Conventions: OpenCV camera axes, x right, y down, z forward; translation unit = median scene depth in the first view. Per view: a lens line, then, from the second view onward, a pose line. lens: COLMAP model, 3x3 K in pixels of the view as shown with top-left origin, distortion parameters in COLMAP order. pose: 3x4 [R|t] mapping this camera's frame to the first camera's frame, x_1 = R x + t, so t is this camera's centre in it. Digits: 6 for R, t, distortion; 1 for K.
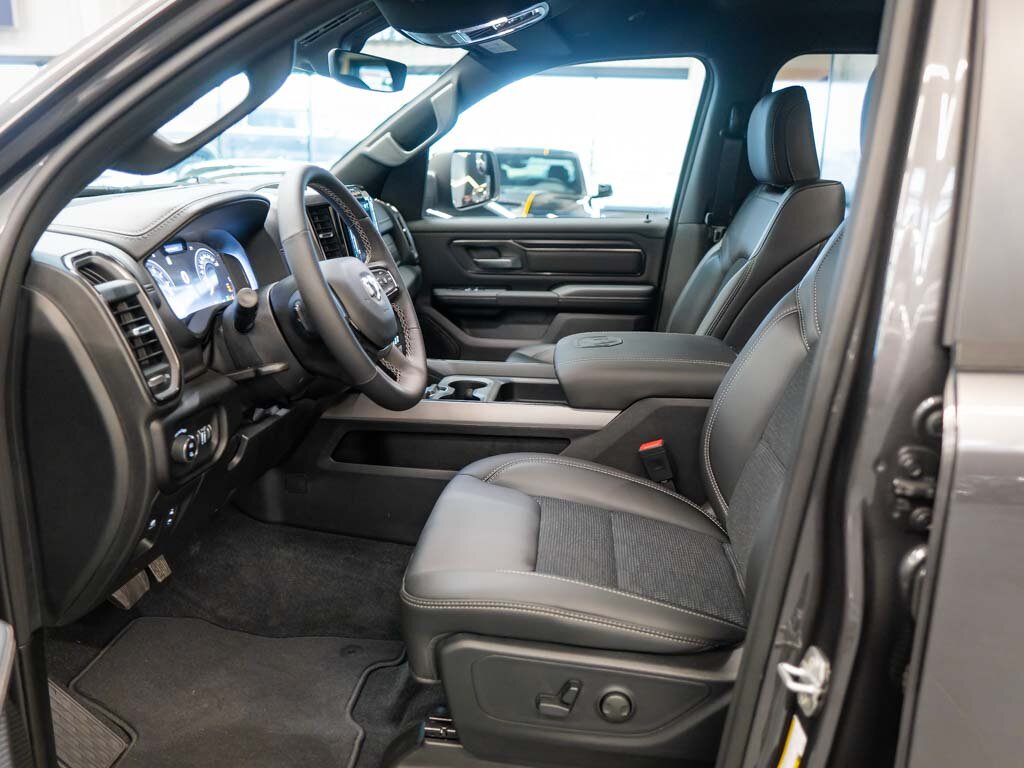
lens RADIAL K [[861.2, 0, 510.6], [0, 861.2, 385.2], [0, 0, 1]] dist [0.000941, -0.000805]
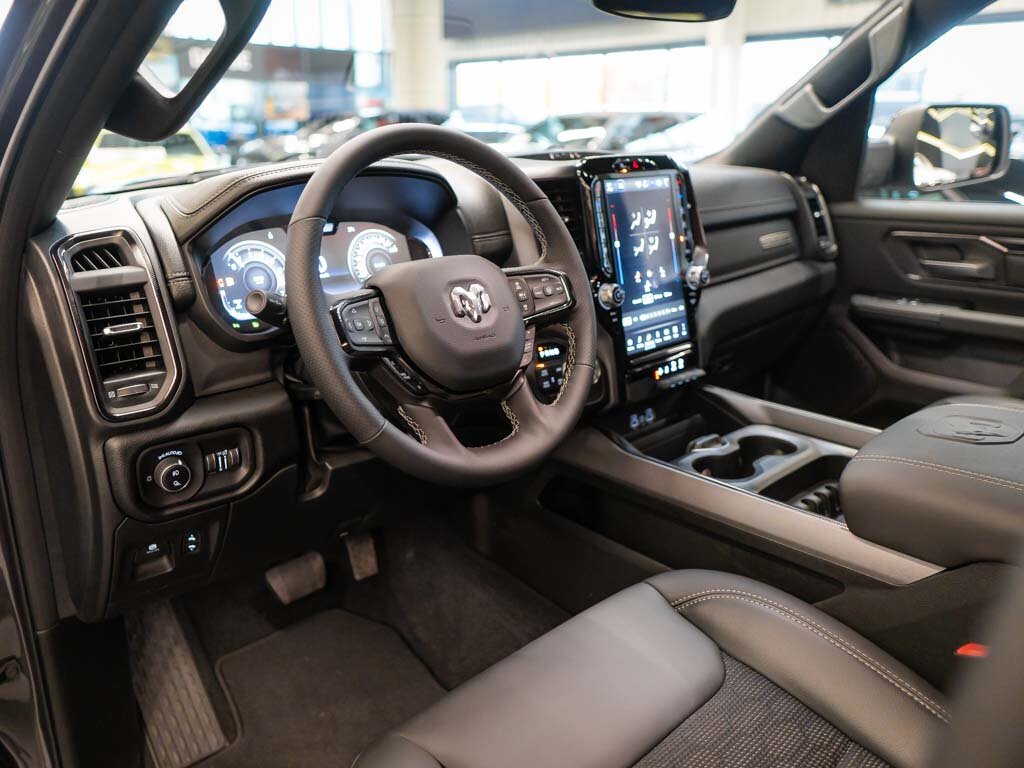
lens RADIAL K [[798.0, 0, 462.2], [0, 798.0, 385.3], [0, 0, 1]] dist [-0.004053, -0.008175]
pose [[0.731310, 0.185283, -0.656396, 0.143360], [-0.152335, 0.982454, 0.107600, -0.062208], [0.664815, 0.021303, 0.746704, 0.278442]]
